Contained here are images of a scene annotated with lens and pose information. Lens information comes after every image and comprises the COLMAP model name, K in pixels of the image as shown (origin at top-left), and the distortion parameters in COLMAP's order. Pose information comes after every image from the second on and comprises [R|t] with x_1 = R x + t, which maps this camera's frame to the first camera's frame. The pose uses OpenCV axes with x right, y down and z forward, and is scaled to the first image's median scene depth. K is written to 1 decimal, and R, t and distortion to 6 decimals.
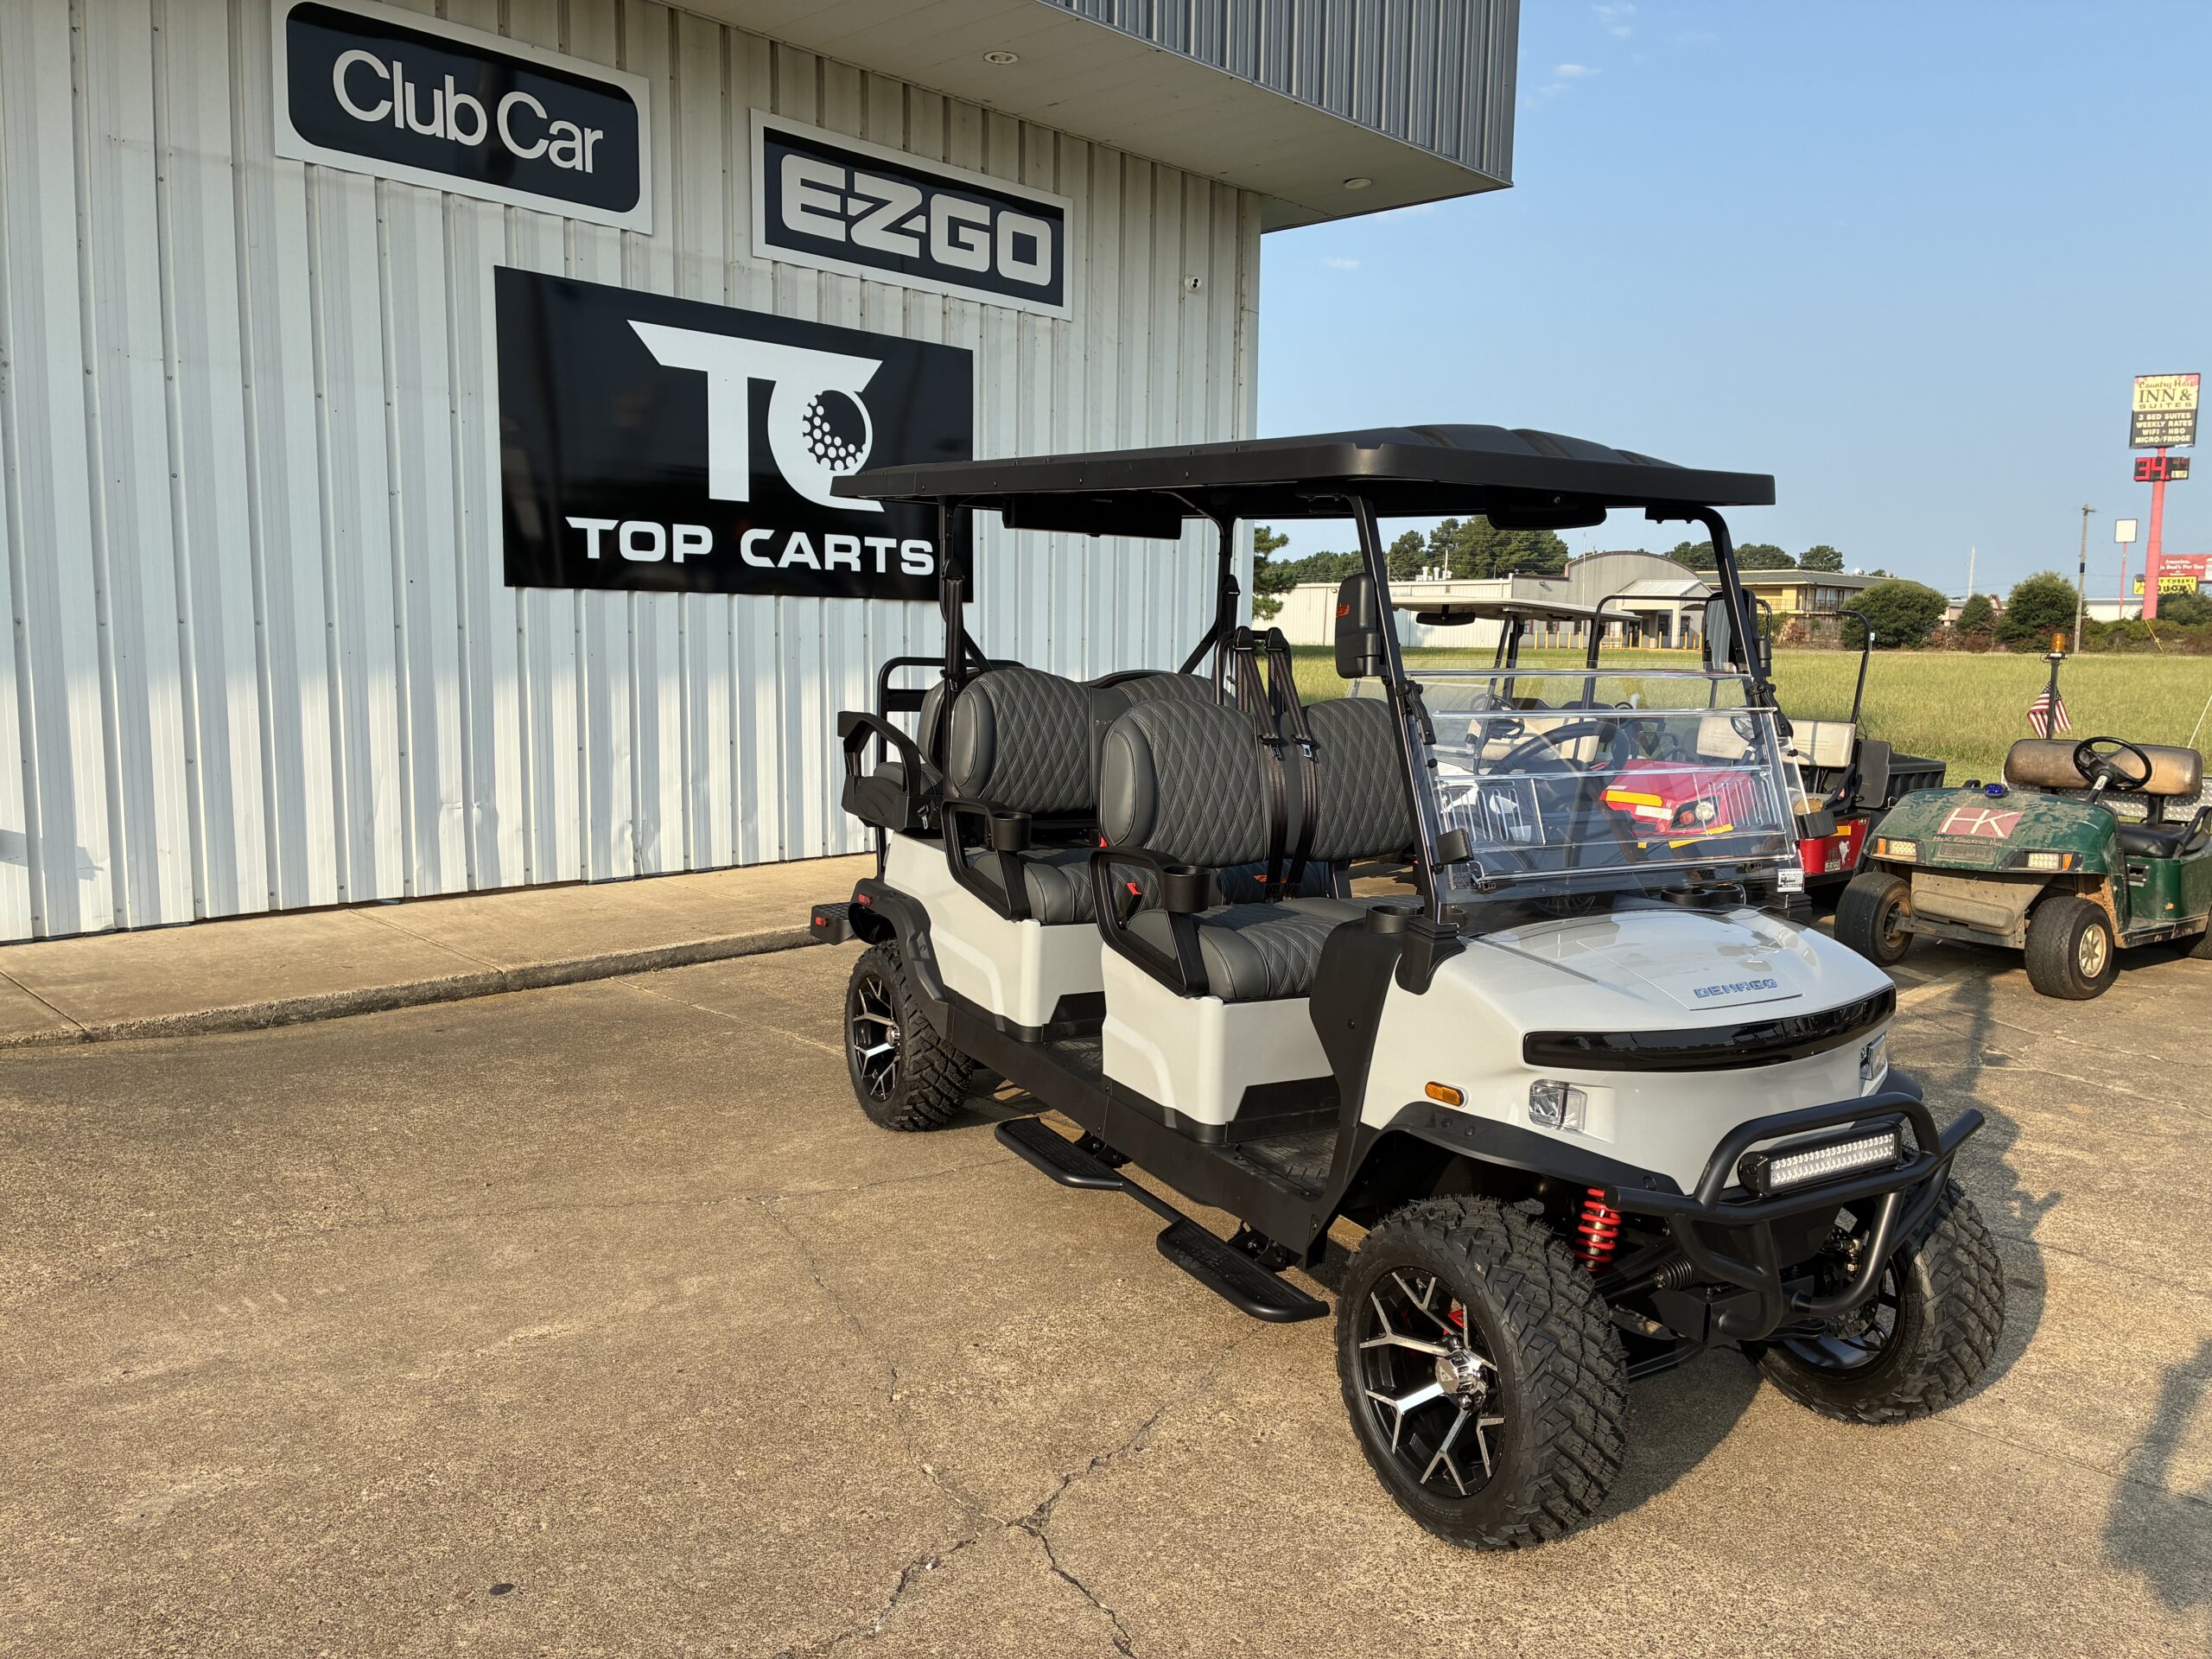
lens RADIAL K [[1686.3, 0, 1106.0], [0, 1686.3, 829.5], [0, 0, 1]] dist [0.045164, 0.006992]
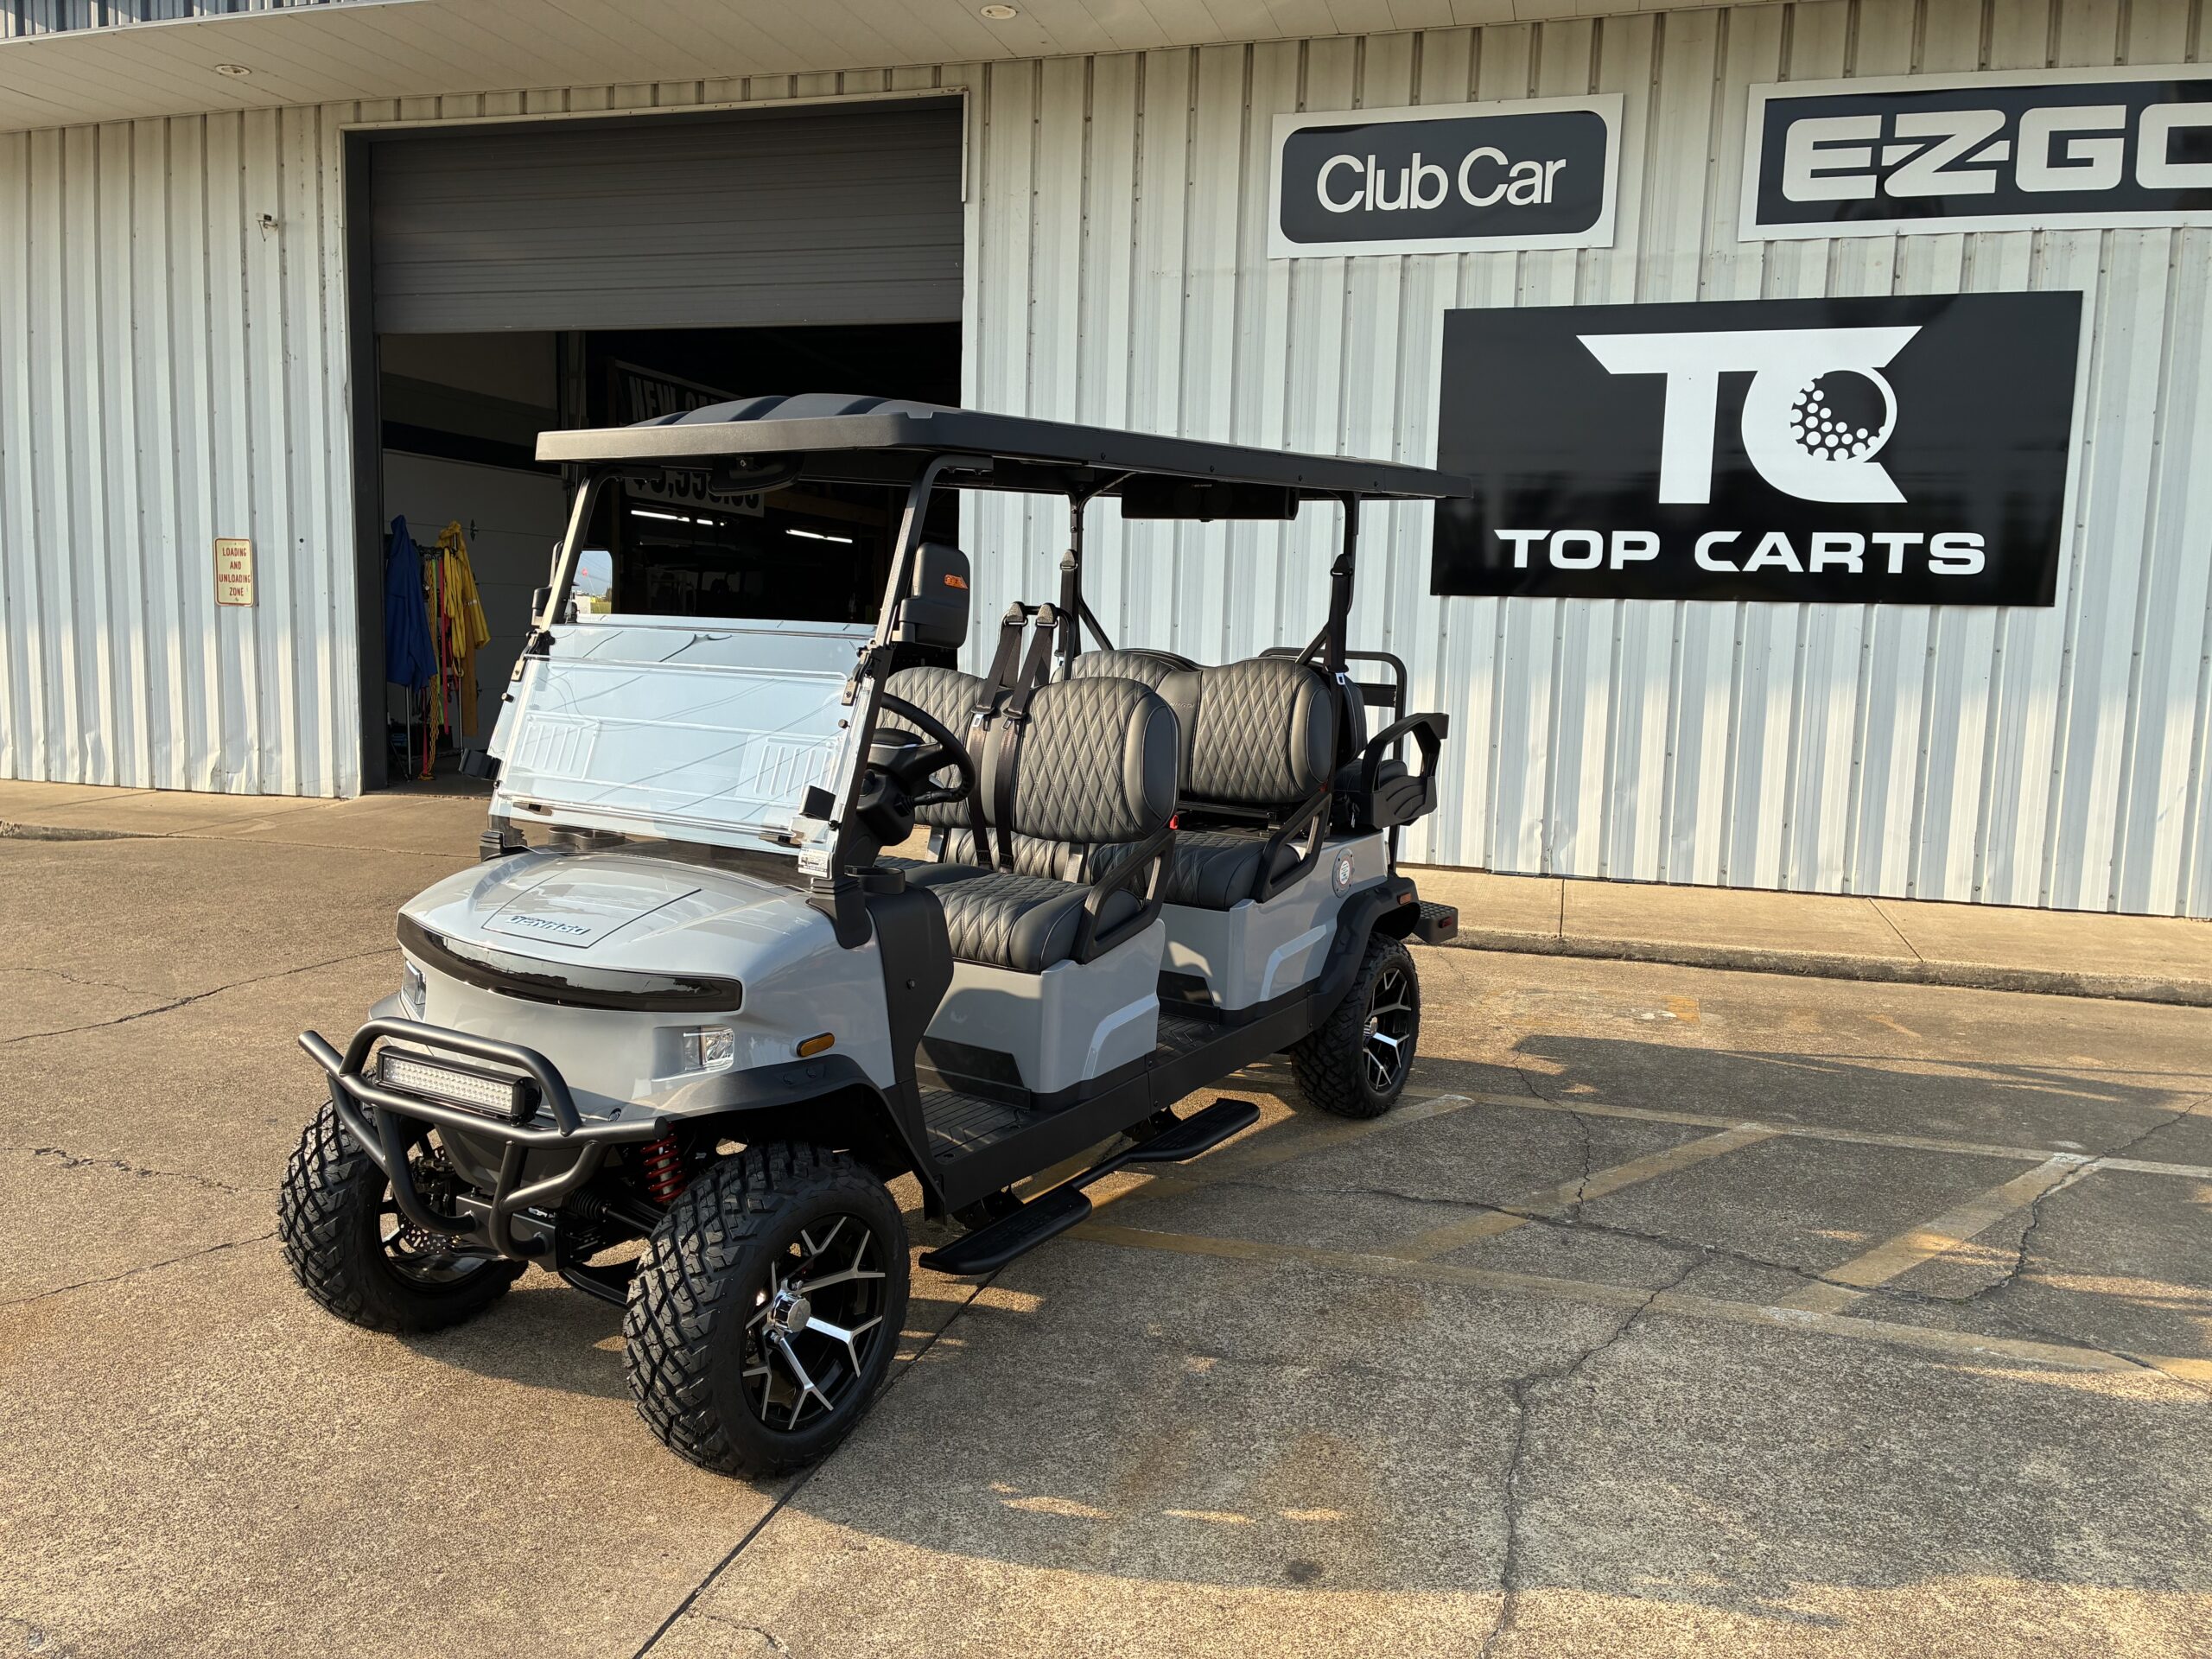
lens RADIAL K [[1686.3, 0, 1106.0], [0, 1686.3, 829.5], [0, 0, 1]] dist [0.045164, 0.006992]
pose [[0.472148, 0.105632, -0.875167, 0.492159], [-0.124920, 0.990793, 0.052194, -0.019788], [0.872623, 0.084682, 0.480997, 0.265395]]
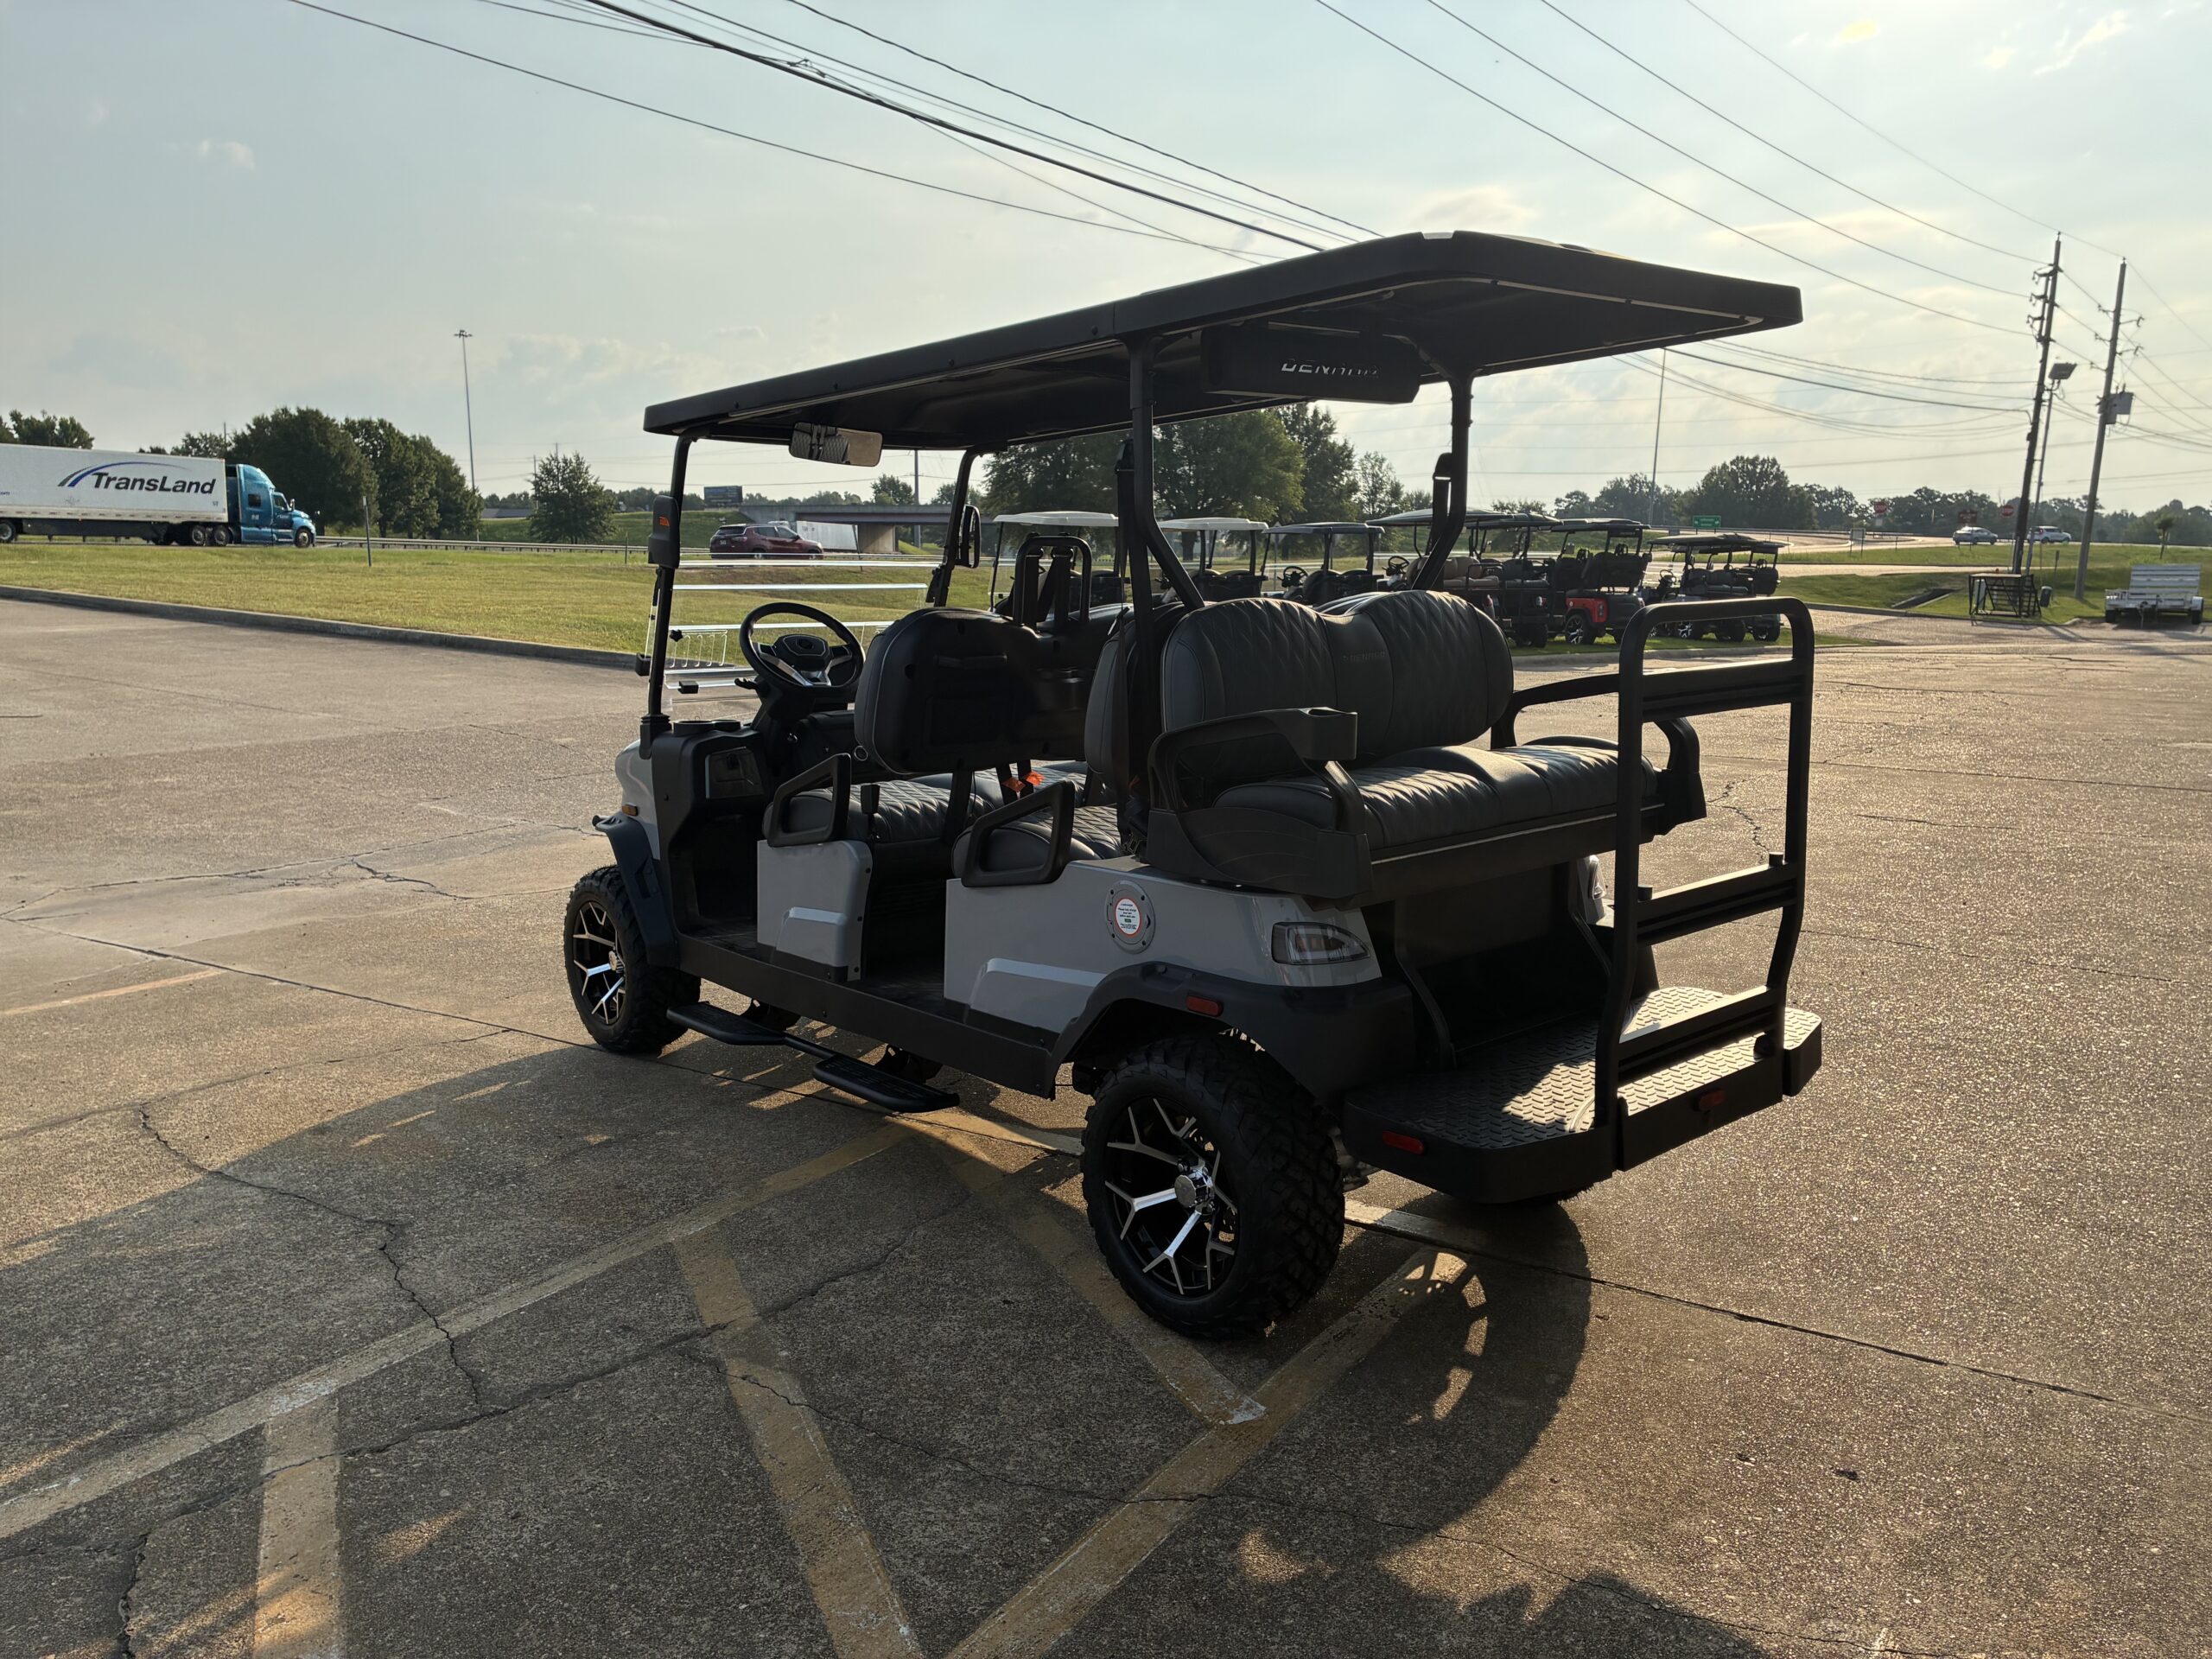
lens RADIAL K [[1686.3, 0, 1106.0], [0, 1686.3, 829.5], [0, 0, 1]] dist [0.045164, 0.006992]
pose [[-0.983037, 0.019480, -0.182372, 0.113367], [-0.031783, 0.961206, 0.273995, -0.108568], [0.180634, 0.275144, -0.944281, 0.956408]]
